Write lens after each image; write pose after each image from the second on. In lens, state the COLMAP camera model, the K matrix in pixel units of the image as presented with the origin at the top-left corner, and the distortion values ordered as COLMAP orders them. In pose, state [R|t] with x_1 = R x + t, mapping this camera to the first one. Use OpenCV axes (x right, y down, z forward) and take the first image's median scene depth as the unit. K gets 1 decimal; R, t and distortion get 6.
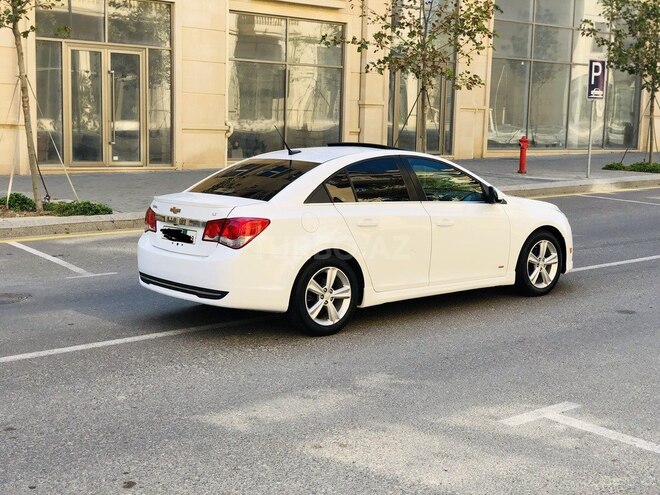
lens RADIAL K [[1010.0, 0, 330.0], [0, 1010.0, 247.5], [0, 0, 1]] dist [0.174673, -0.633272]
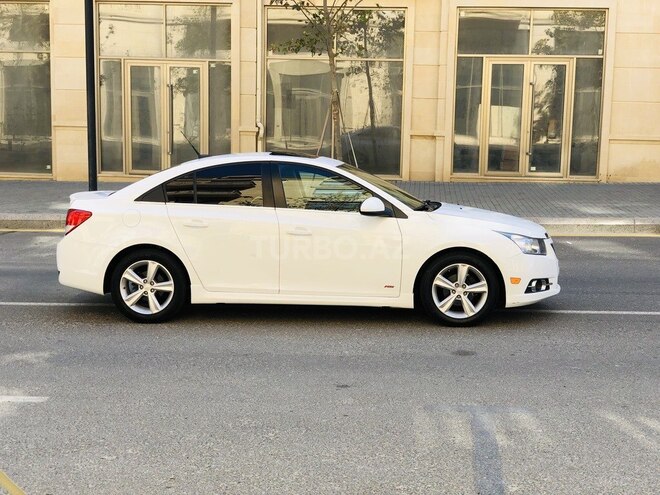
lens RADIAL K [[1010.0, 0, 330.0], [0, 1010.0, 247.5], [0, 0, 1]] dist [0.174673, -0.633272]
pose [[0.679575, 0.077442, -0.729507, 0.797073], [-0.088237, 0.995822, 0.023517, -0.032310], [0.728280, 0.048388, 0.683569, 0.343707]]
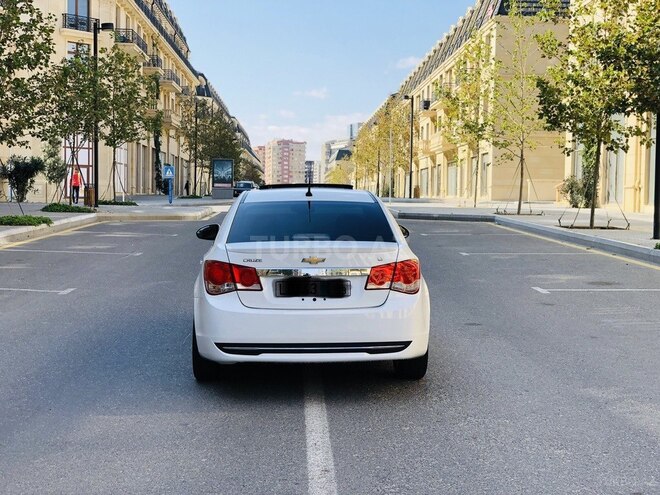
lens RADIAL K [[1010.0, 0, 330.0], [0, 1010.0, 247.5], [0, 0, 1]] dist [0.174673, -0.633272]
pose [[0.597176, -0.059040, 0.799934, -0.714238], [0.104300, 0.994536, -0.004460, -0.036205], [-0.795300, 0.086096, 0.600071, 0.409661]]
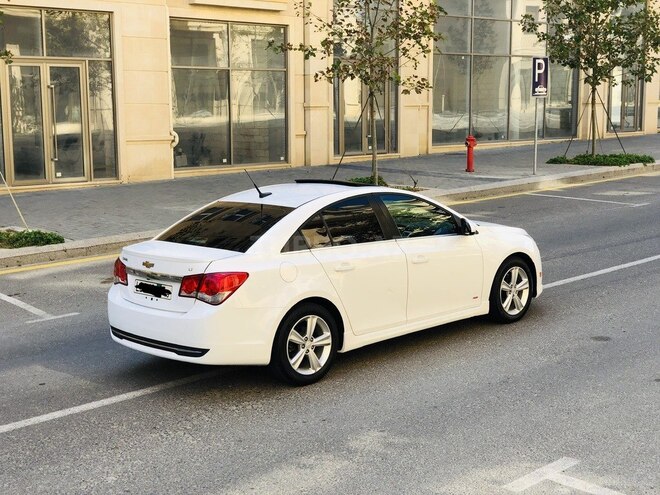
lens RADIAL K [[1010.0, 0, 330.0], [0, 1010.0, 247.5], [0, 0, 1]] dist [0.174673, -0.633272]
pose [[0.997100, -0.042158, 0.063362, -0.034577], [0.040874, 0.998935, 0.021421, -0.057445], [-0.064197, -0.018769, 0.997761, 0.018893]]
